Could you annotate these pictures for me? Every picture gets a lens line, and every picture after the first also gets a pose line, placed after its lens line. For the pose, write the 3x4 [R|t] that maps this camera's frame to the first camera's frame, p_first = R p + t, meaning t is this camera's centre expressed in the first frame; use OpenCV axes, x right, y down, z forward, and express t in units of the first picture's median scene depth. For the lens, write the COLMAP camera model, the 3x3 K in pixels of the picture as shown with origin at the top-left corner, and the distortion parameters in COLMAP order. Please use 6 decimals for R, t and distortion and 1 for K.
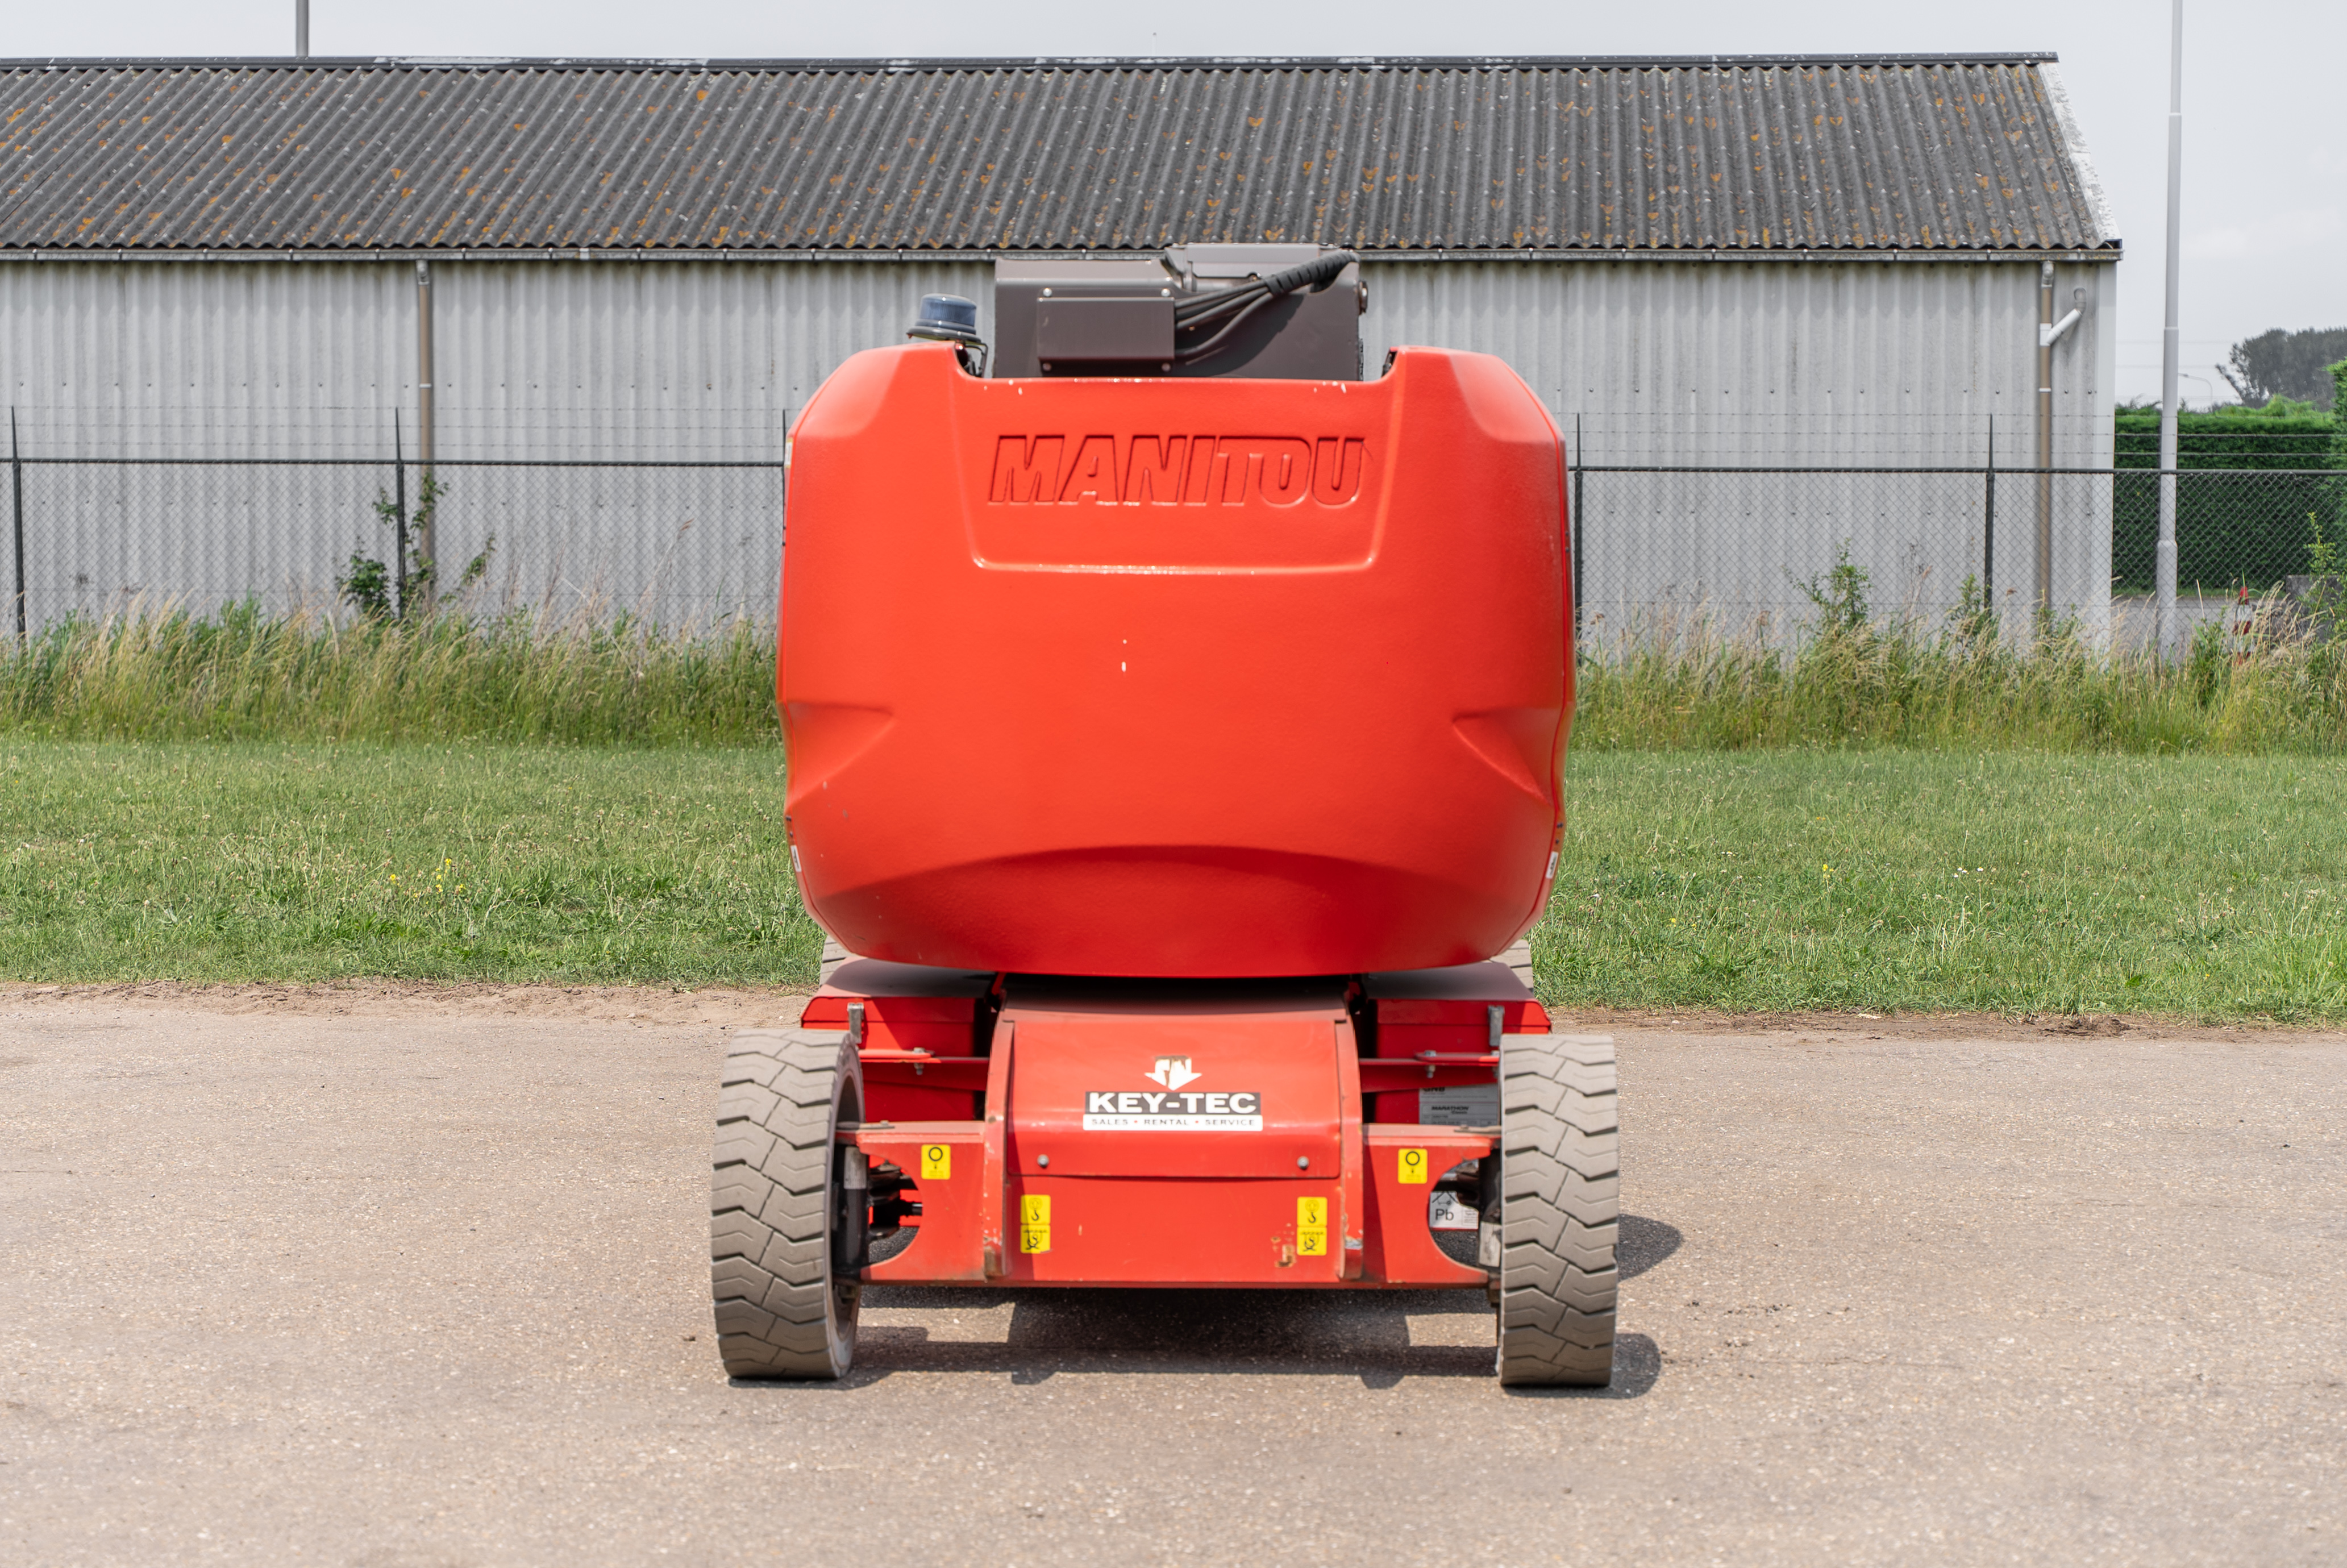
lens RADIAL K [[4560.6, 0, 1173.5], [0, 4560.6, 784.0], [0, 0, 1]] dist [-0.006347, -0.074323]
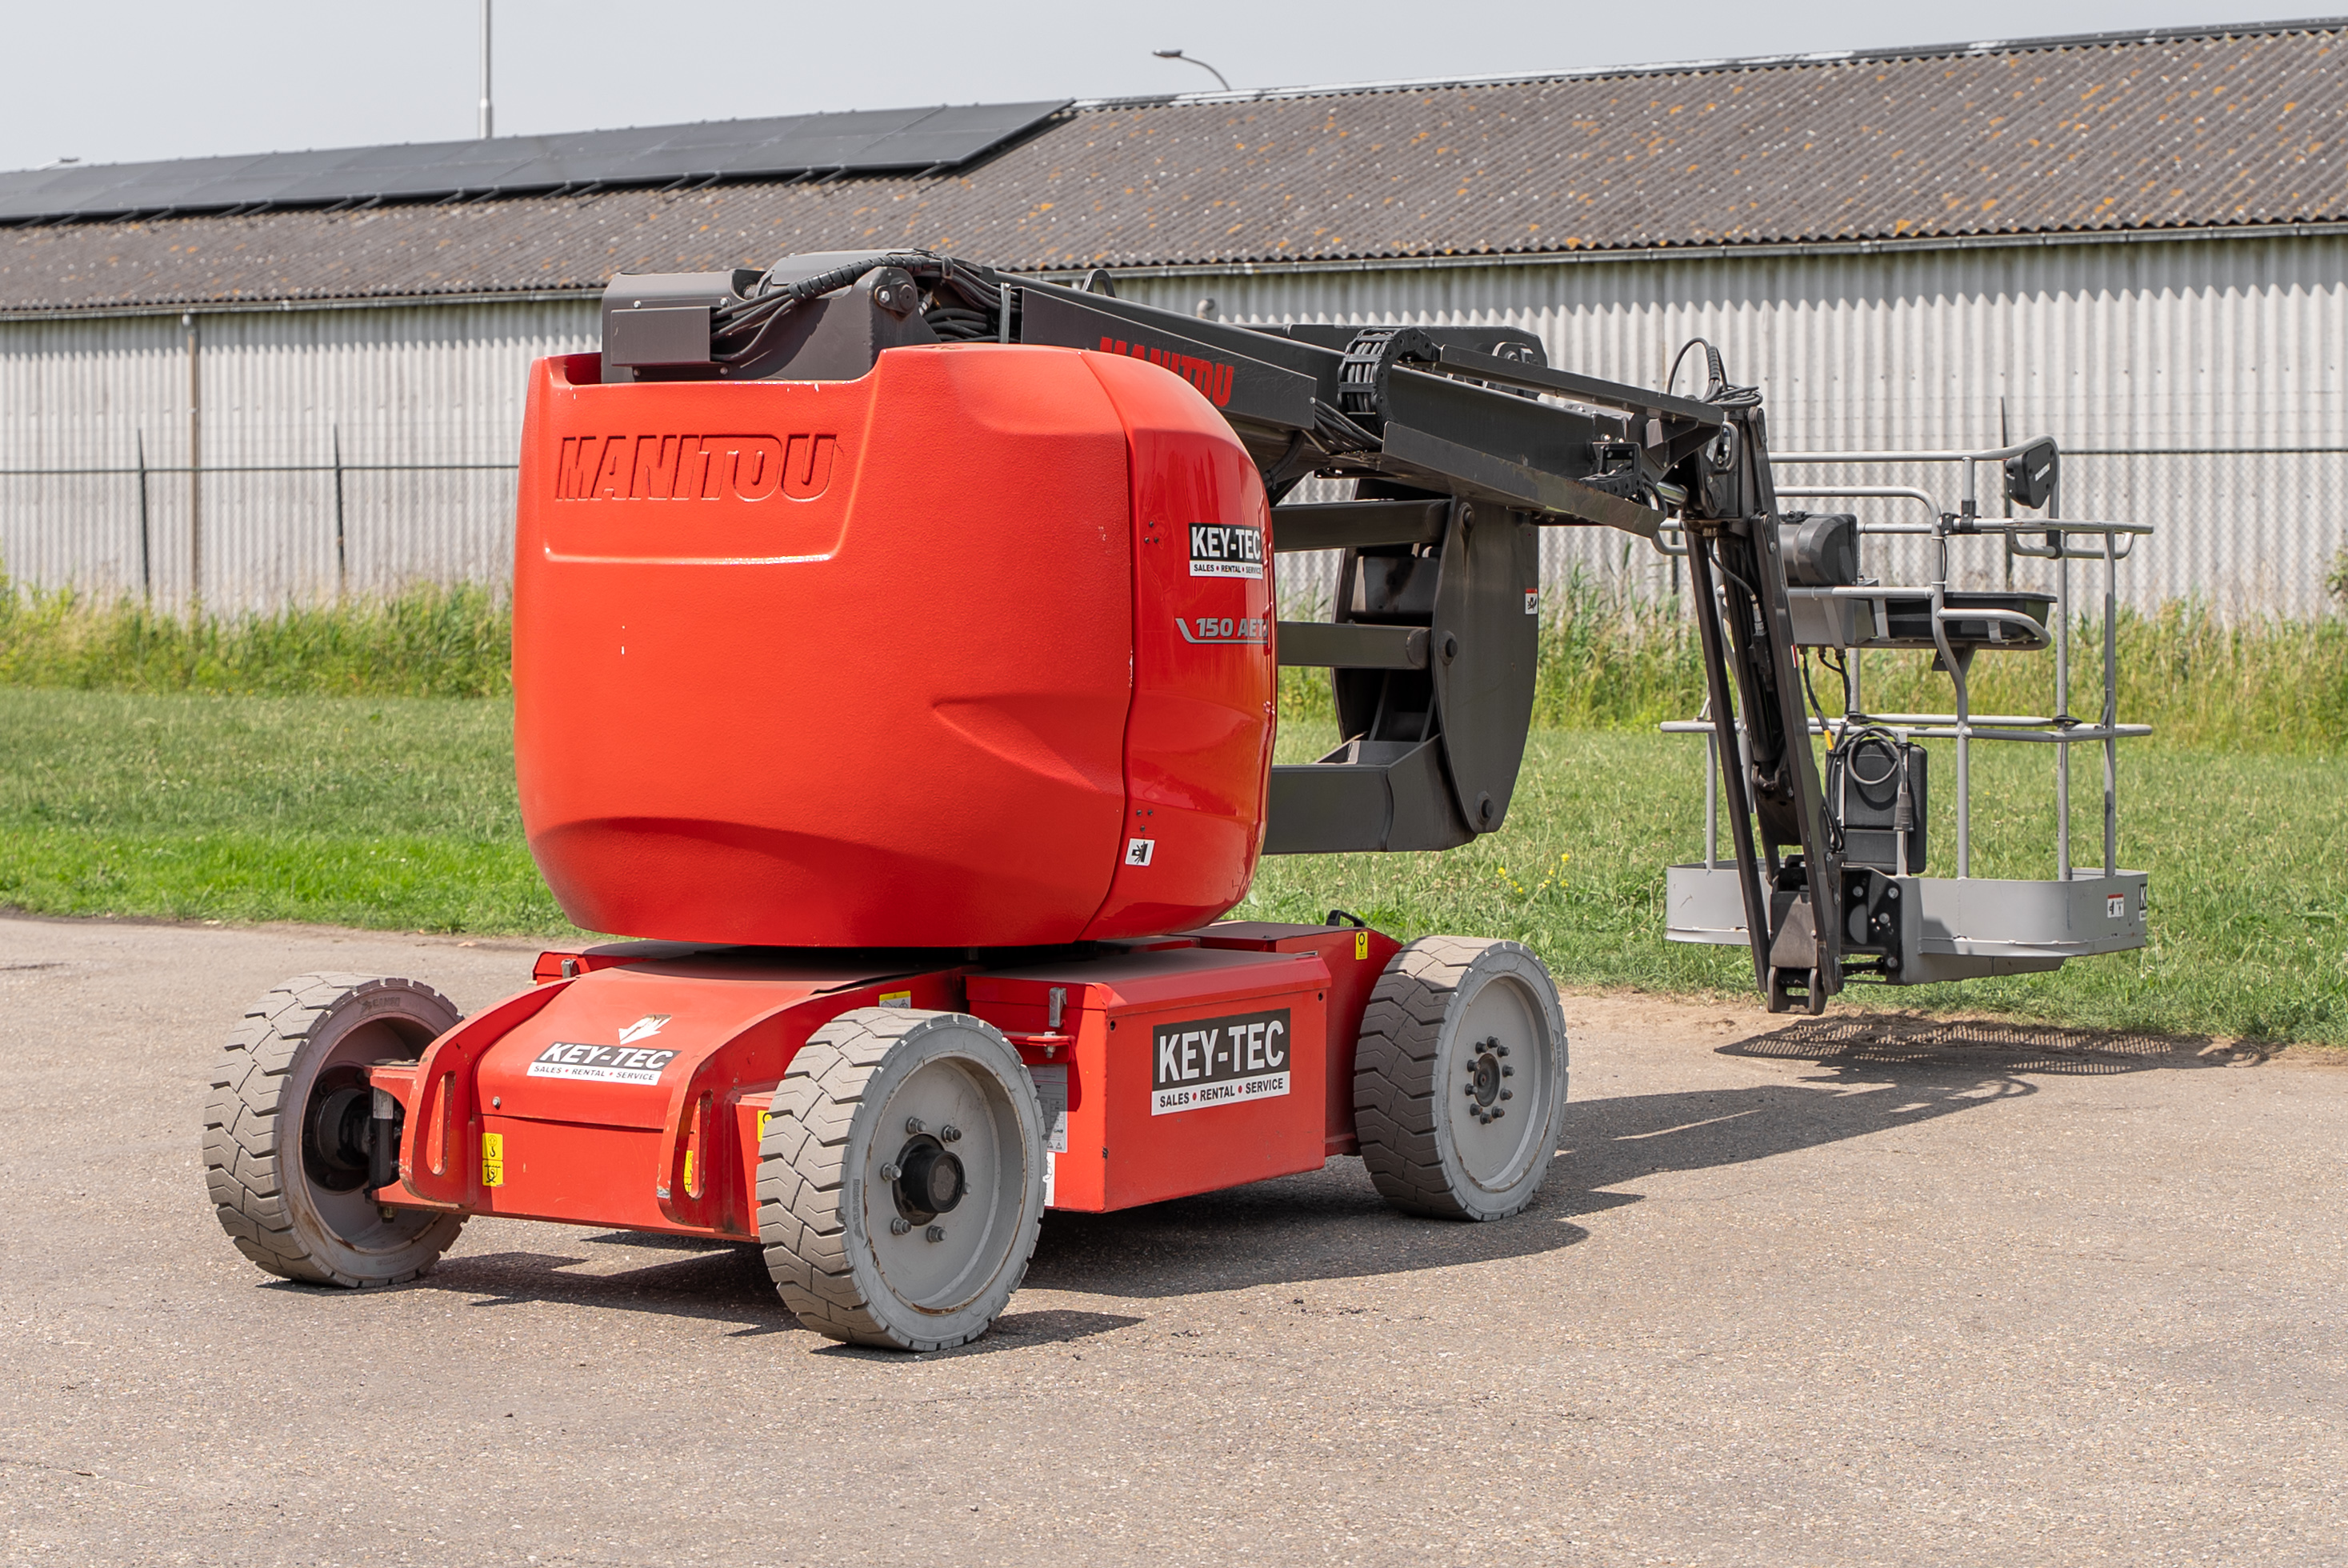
lens RADIAL K [[4957.5, 0, 1174.0], [0, 4957.5, 784.0], [0, 0, 1]] dist [-0.029478, 0.421378]
pose [[0.850949, 0.020698, -0.524841, 0.695405], [-0.022503, 0.999742, 0.002940, -0.000669], [0.524767, 0.009309, 0.851195, 0.070828]]
